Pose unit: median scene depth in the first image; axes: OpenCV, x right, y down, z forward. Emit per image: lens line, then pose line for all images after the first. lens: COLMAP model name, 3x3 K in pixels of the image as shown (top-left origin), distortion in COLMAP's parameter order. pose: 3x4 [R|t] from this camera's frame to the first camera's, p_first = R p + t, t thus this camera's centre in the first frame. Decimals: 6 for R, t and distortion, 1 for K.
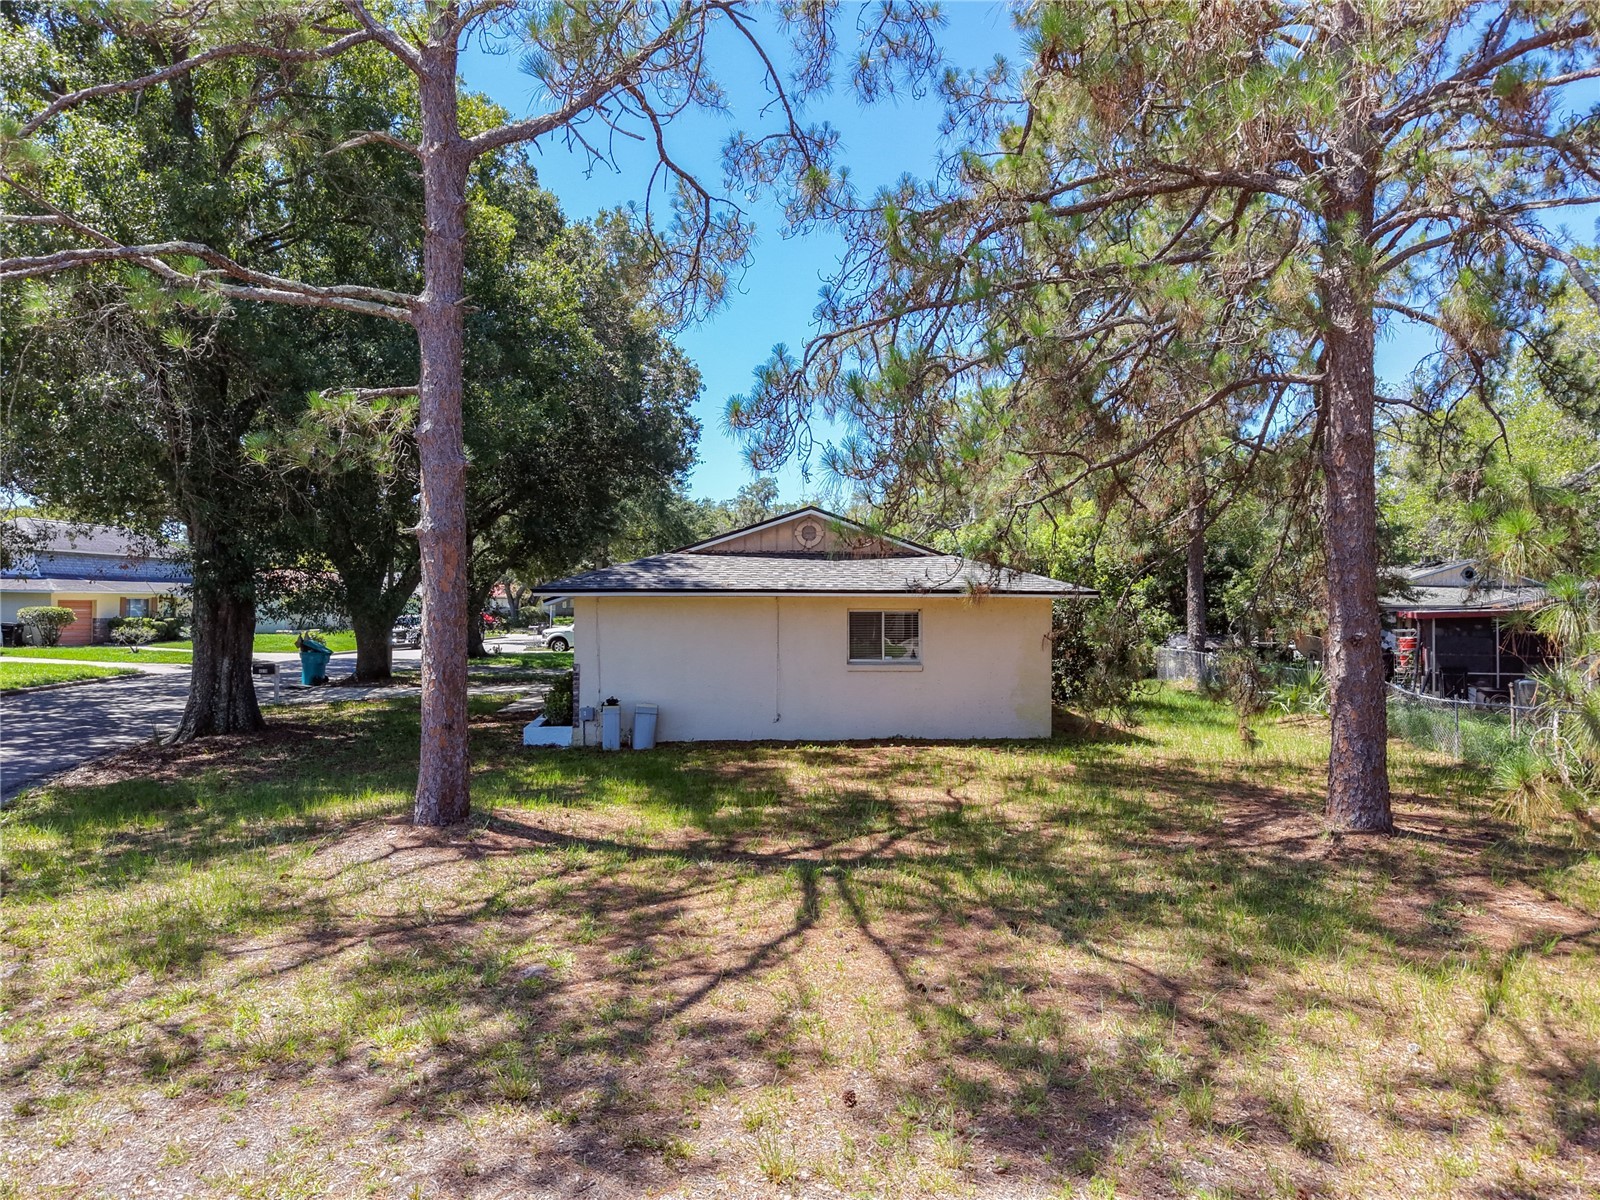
lens RADIAL K [[1095.2, 0, 789.7], [0, 1095.2, 609.4], [0, 0, 1]] dist [0.023585, -0.020947]
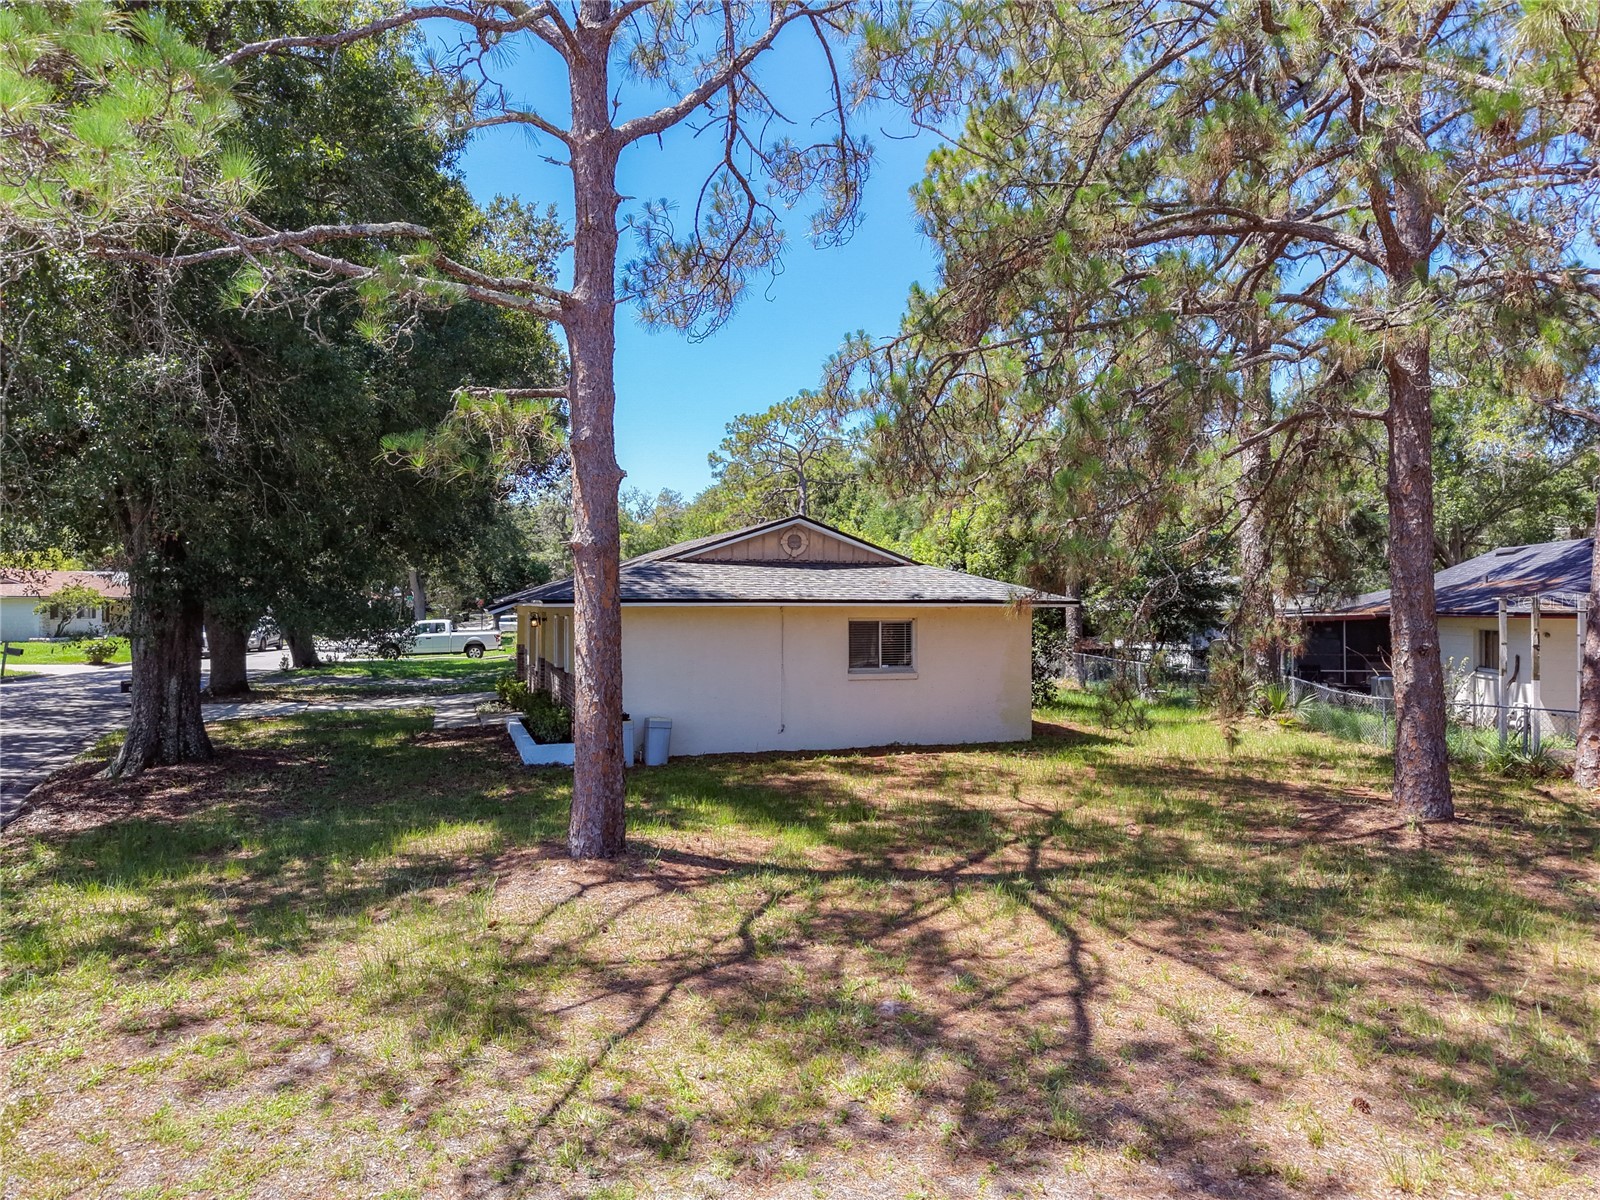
lens RADIAL K [[1095.2, 0, 810.4], [0, 1095.2, 604.5], [0, 0, 1]] dist [0.023585, -0.020947]
pose [[0.975221, -0.001018, 0.221232, -0.298691], [0.002119, 0.999987, -0.004739, -0.012376], [-0.221224, 0.005090, 0.975210, 0.039046]]
